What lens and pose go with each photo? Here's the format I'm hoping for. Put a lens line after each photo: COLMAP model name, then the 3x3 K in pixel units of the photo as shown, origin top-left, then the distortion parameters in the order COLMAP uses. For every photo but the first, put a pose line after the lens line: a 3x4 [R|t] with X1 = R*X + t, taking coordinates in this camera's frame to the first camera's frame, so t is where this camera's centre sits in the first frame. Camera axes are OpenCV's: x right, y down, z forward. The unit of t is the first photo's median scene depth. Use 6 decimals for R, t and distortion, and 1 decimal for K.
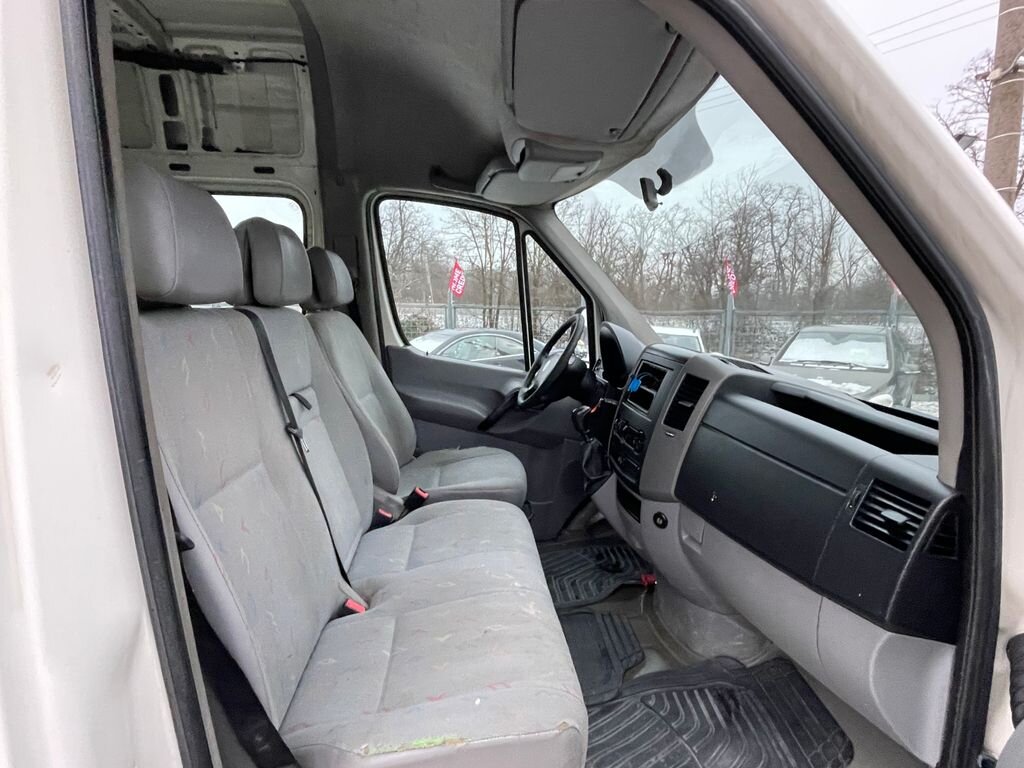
lens RADIAL K [[564.0, 0, 510.2], [0, 564.0, 386.4], [0, 0, 1]] dist [-0.007620, 0.005815]
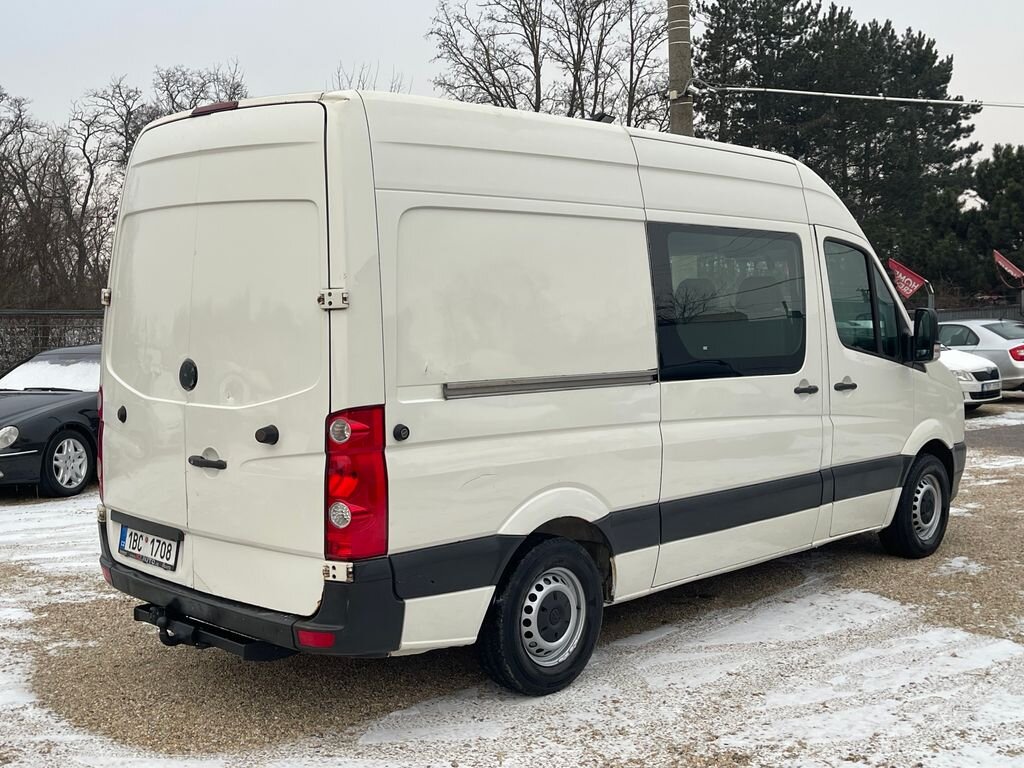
lens RADIAL K [[1226.5, 0, 510.6], [0, 1226.5, 379.9], [0, 0, 1]] dist [0.042886, 0.000000]
pose [[0.750863, -0.062382, 0.657505, -3.163878], [0.112612, 0.993044, -0.034385, 0.184867], [-0.650786, 0.099861, 0.752665, -1.783851]]
